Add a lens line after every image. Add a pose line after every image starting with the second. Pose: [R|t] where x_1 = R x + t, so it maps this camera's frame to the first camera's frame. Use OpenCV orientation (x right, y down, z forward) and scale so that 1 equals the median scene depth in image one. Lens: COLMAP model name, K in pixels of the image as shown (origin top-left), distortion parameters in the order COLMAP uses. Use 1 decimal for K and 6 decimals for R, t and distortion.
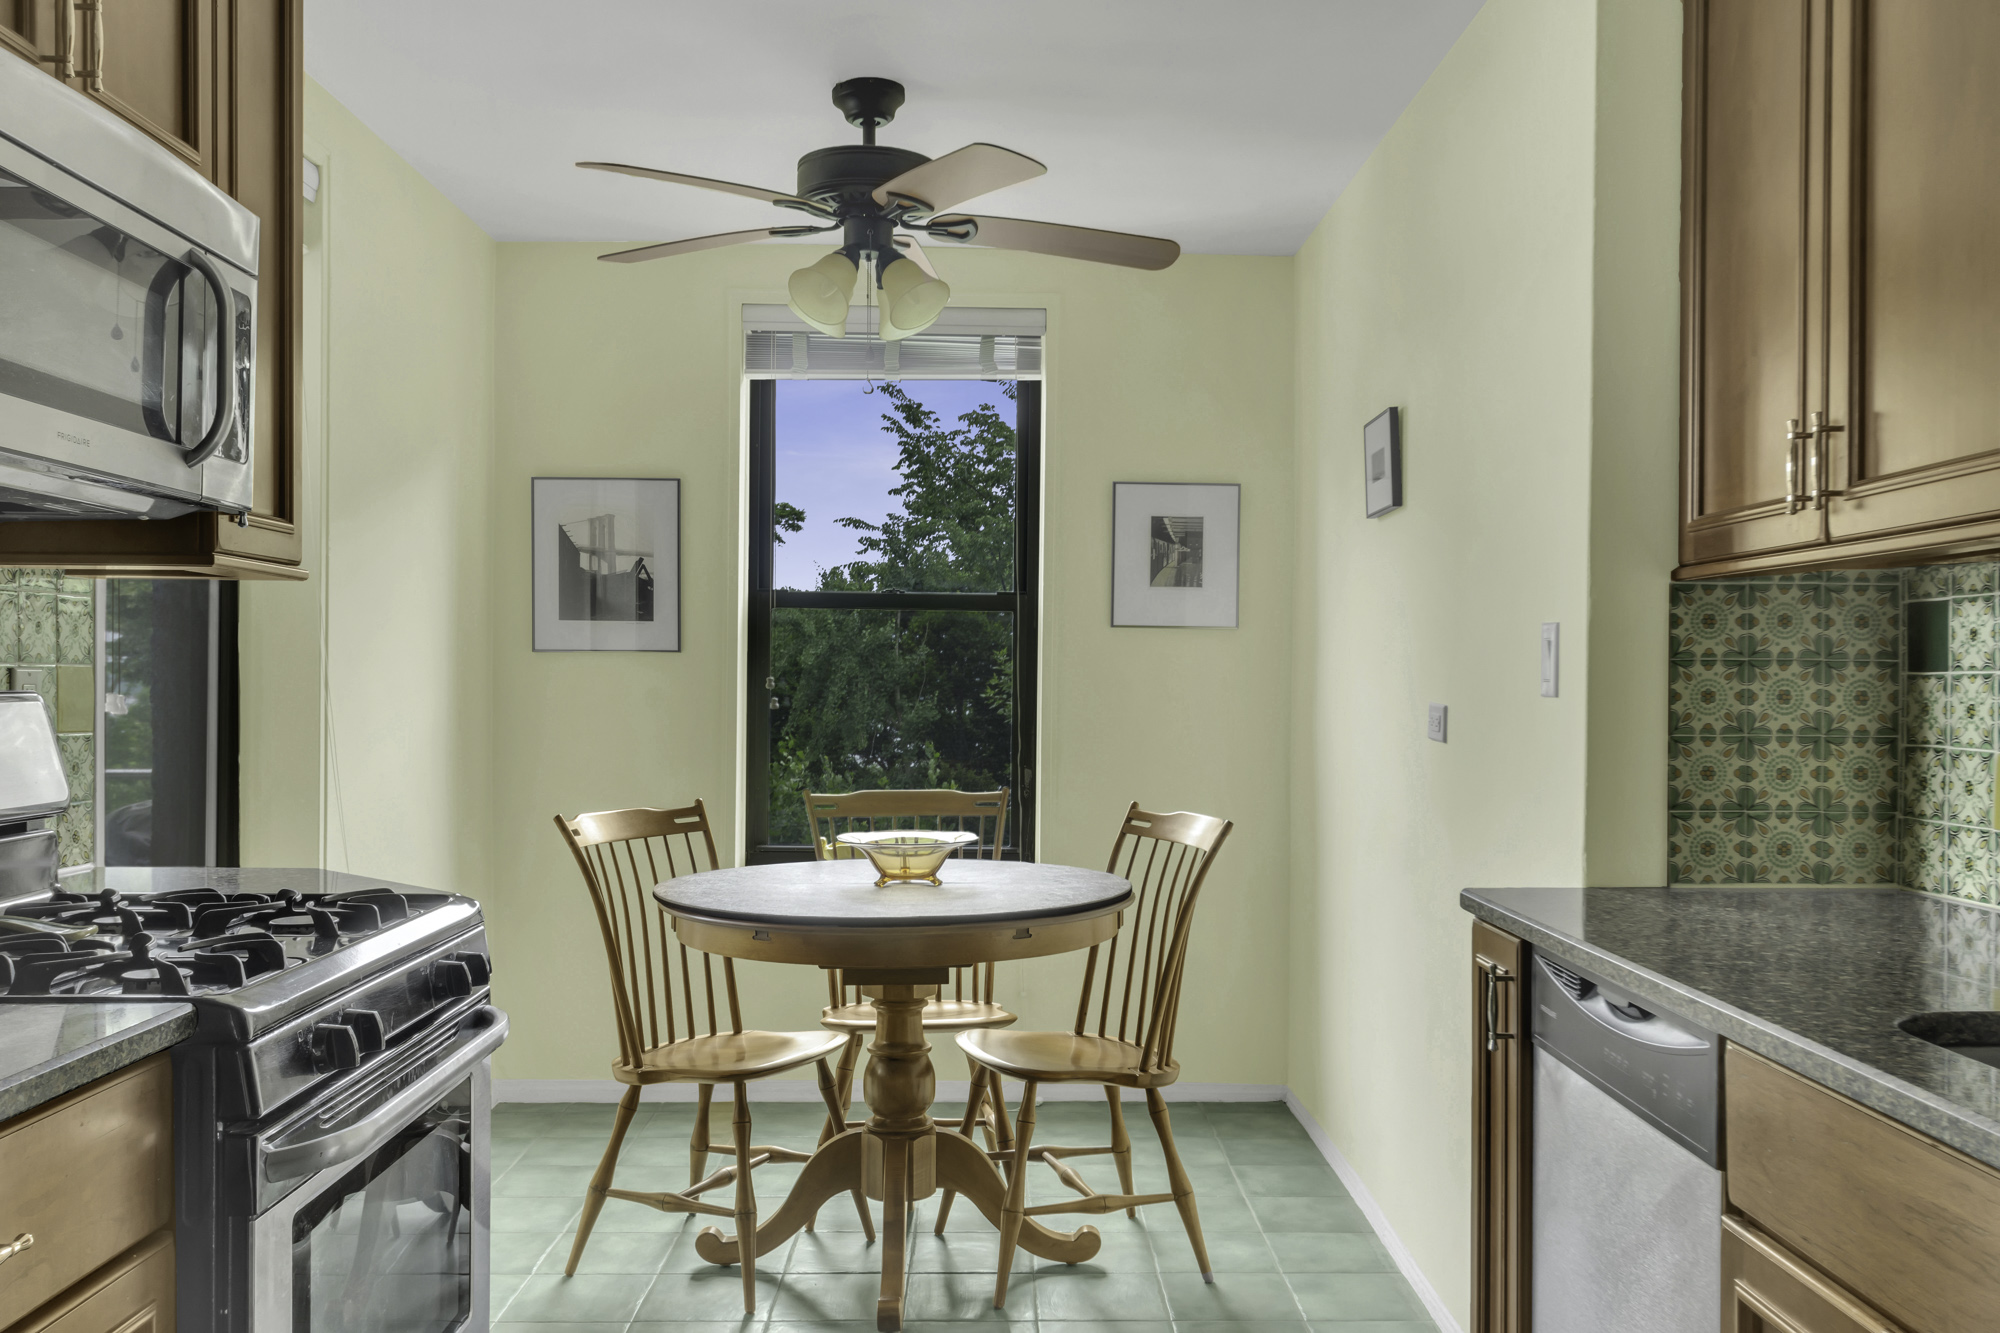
lens RADIAL K [[1718.5, 0, 1013.2], [0, 1718.5, 691.4], [0, 0, 1]] dist [0.005155, -0.001319]
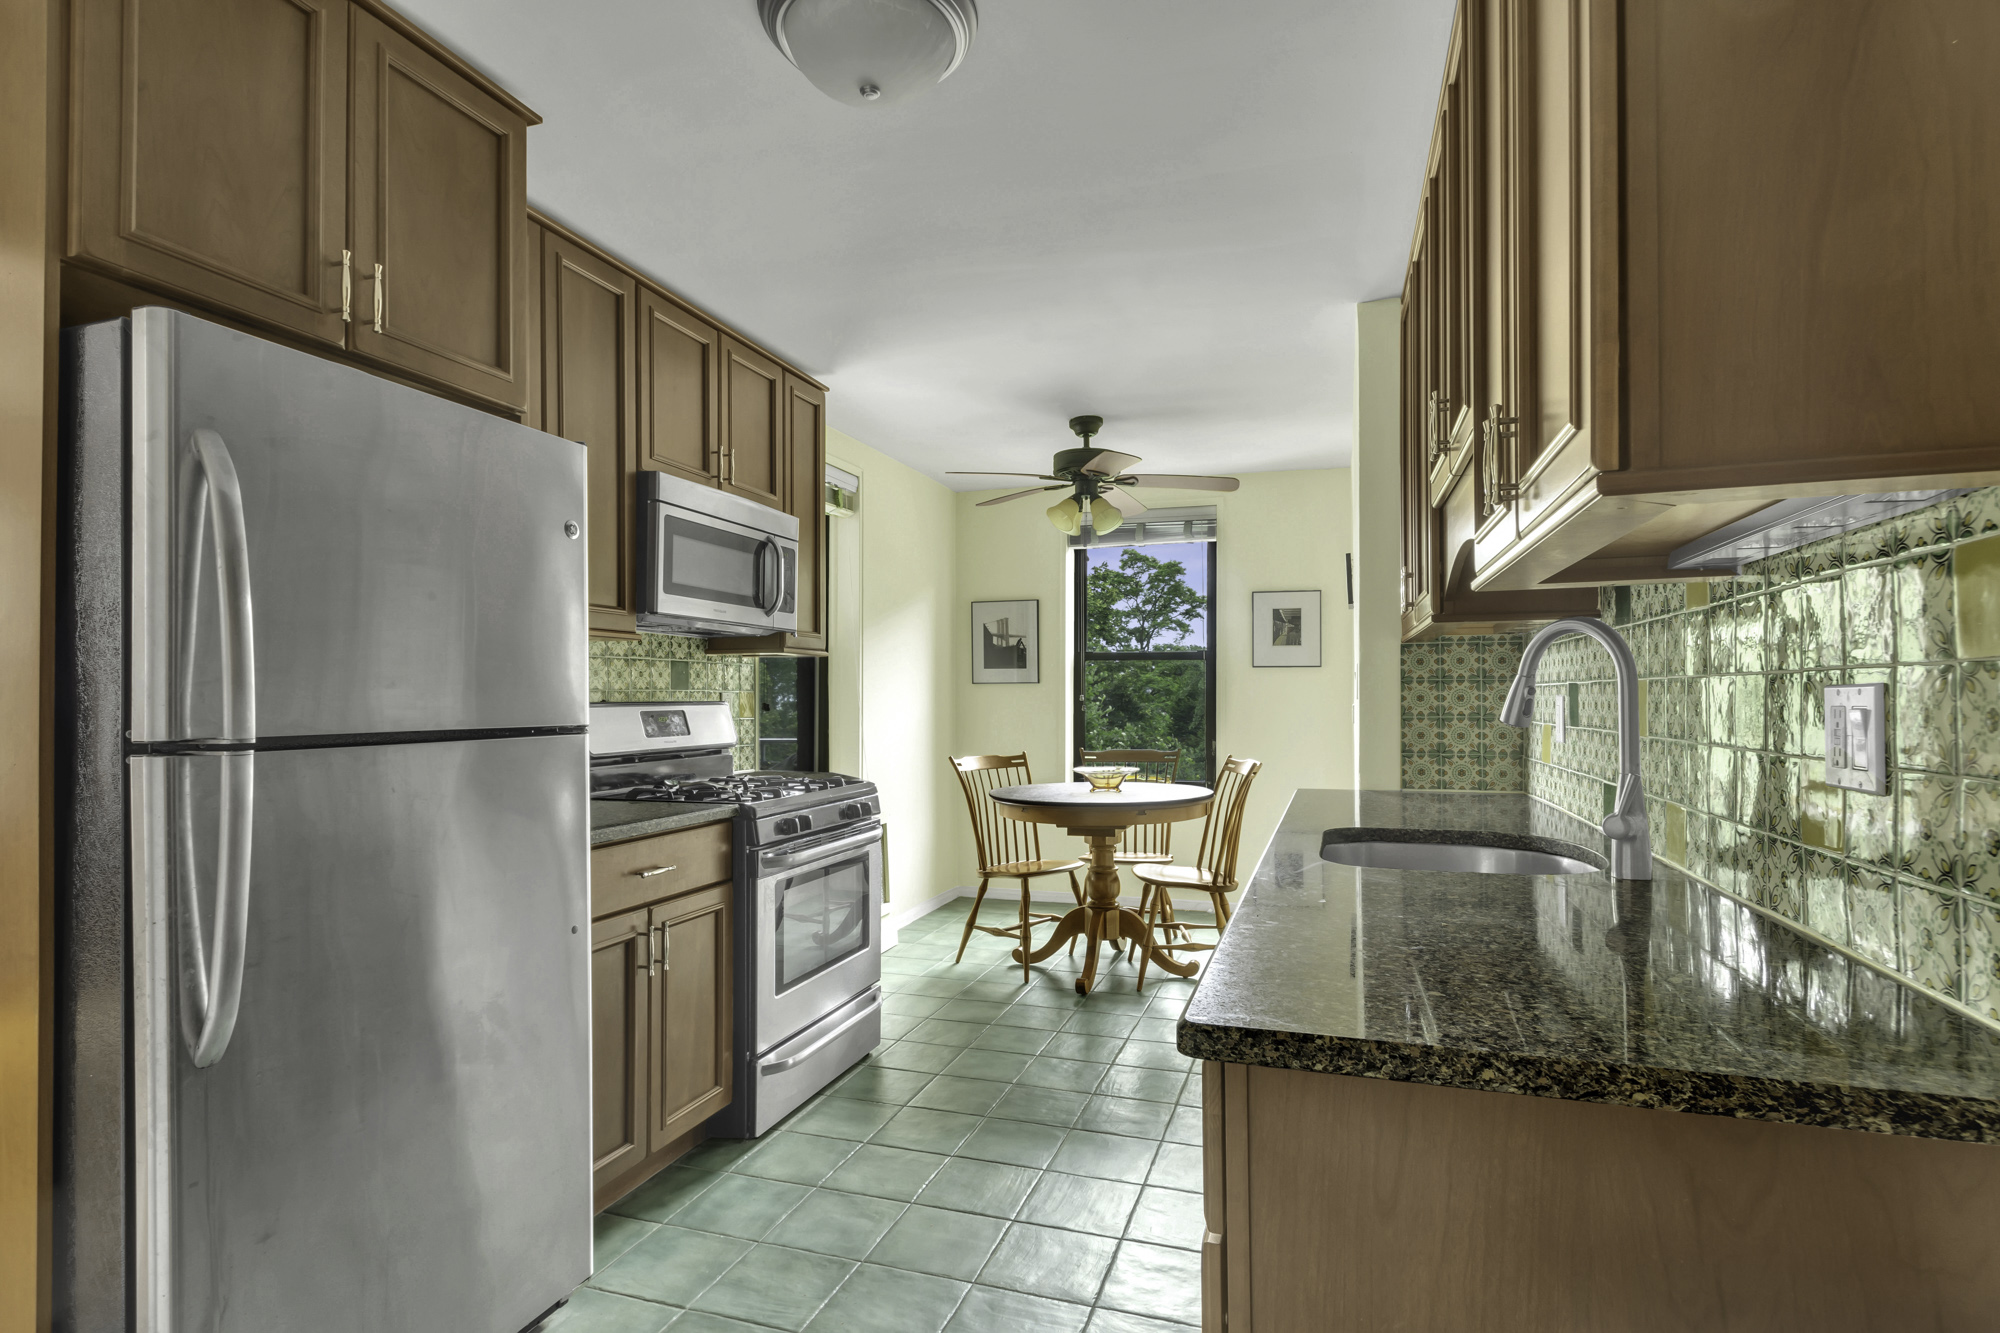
lens RADIAL K [[999.6, 0, 1002.8], [0, 999.6, 691.2], [0, 0, 1]] dist [-0.000573, -0.000033]
pose [[0.942991, -0.011018, -0.332635, 0.233101], [0.006126, 0.999857, -0.015753, 0.007417], [0.332761, 0.012817, 0.942924, -0.209942]]
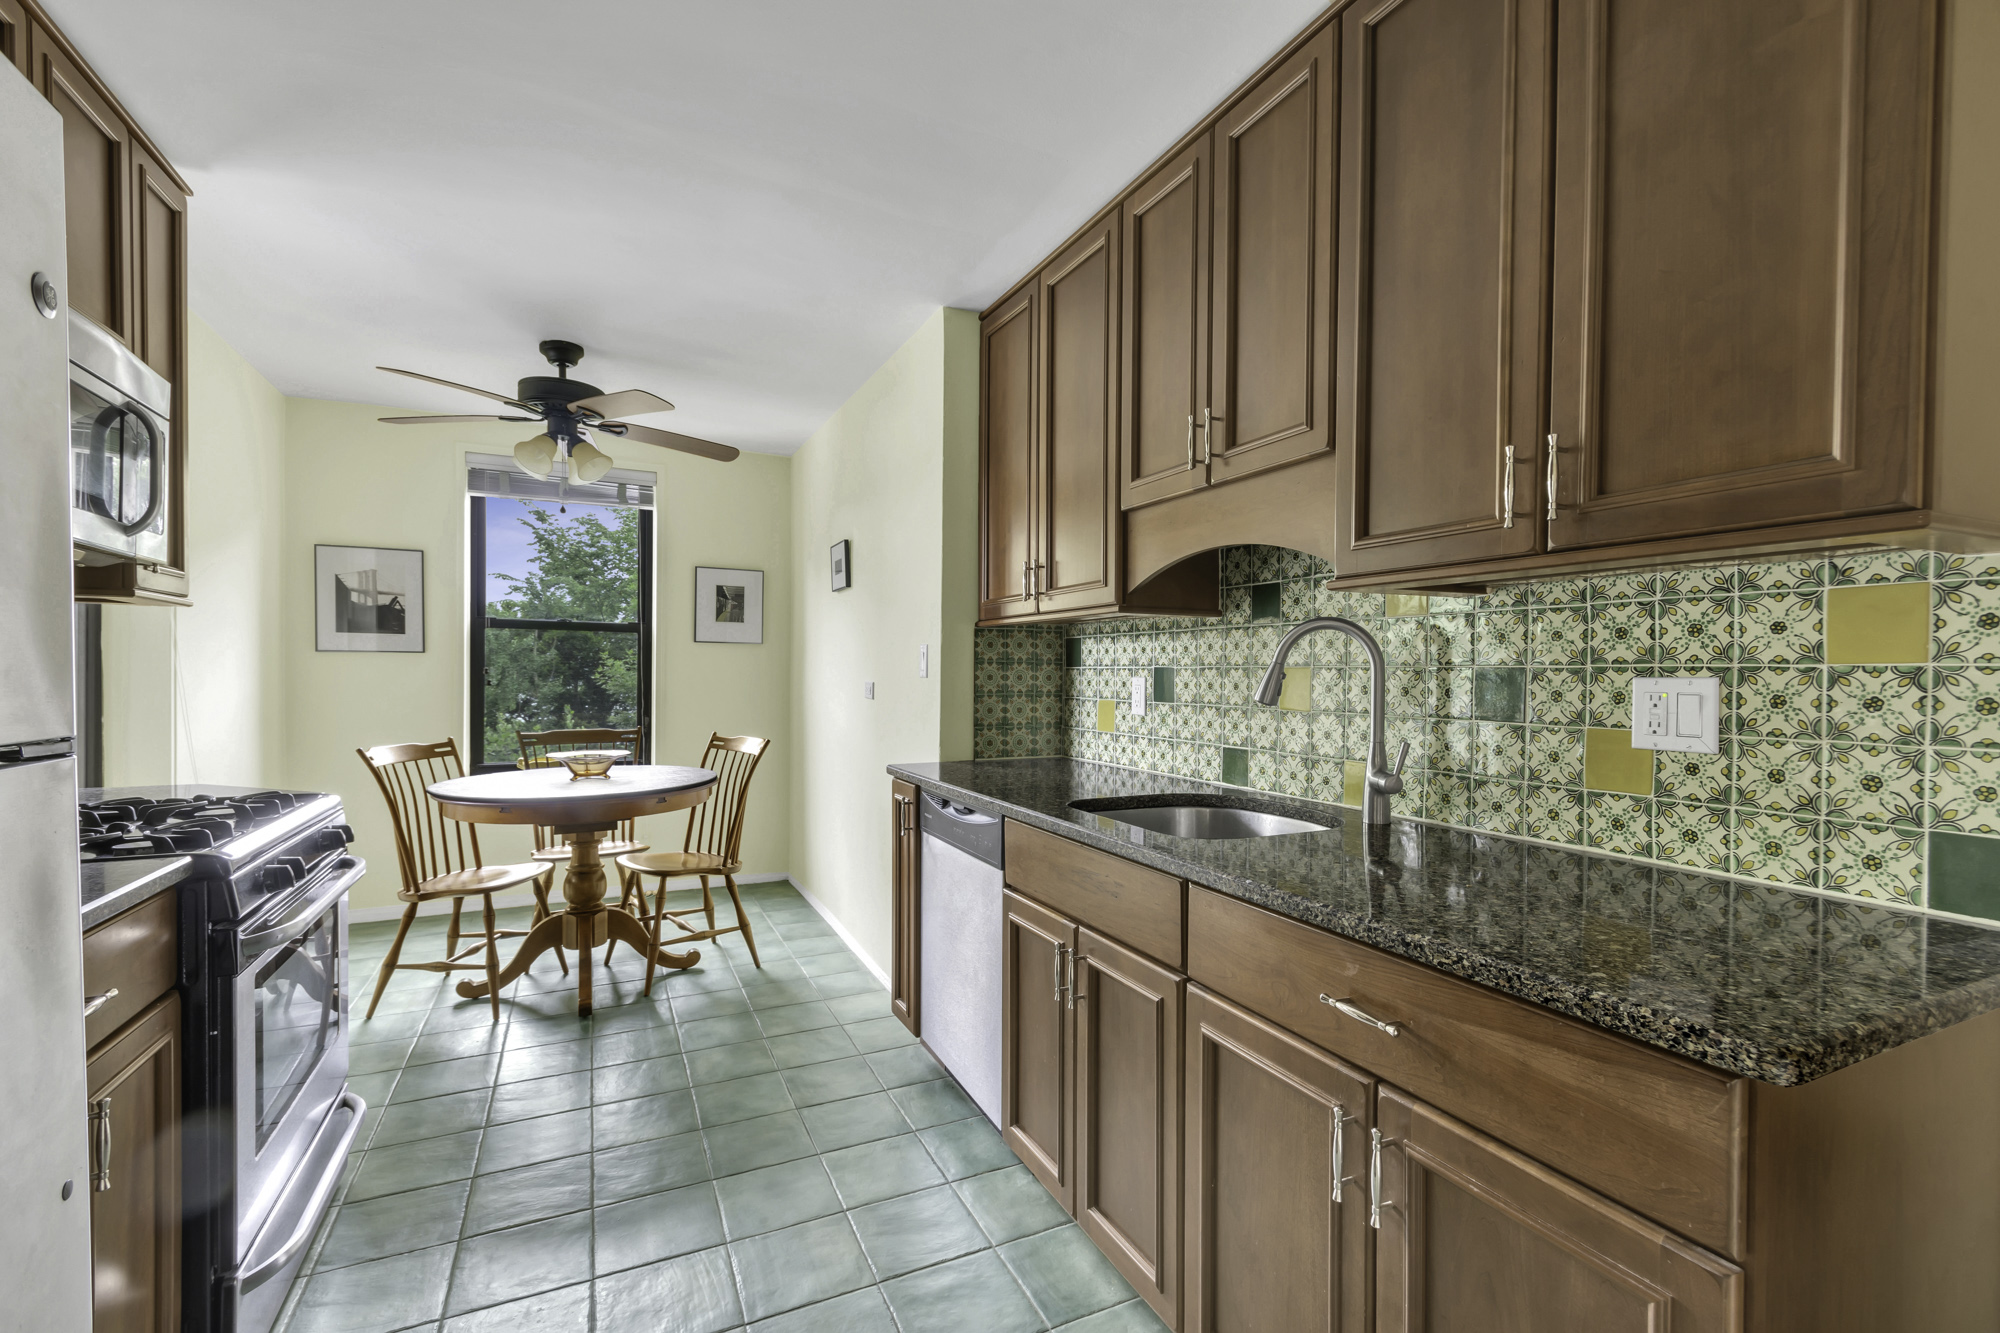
lens RADIAL K [[883.0, 0, 1014.8], [0, 883.0, 687.1], [0, 0, 1]] dist [0.029304, -0.014259]
pose [[0.908288, -0.005973, 0.418304, -0.045697], [0.000796, 0.999921, 0.012550, 0.000797], [-0.418345, -0.011066, 0.908221, -0.068676]]
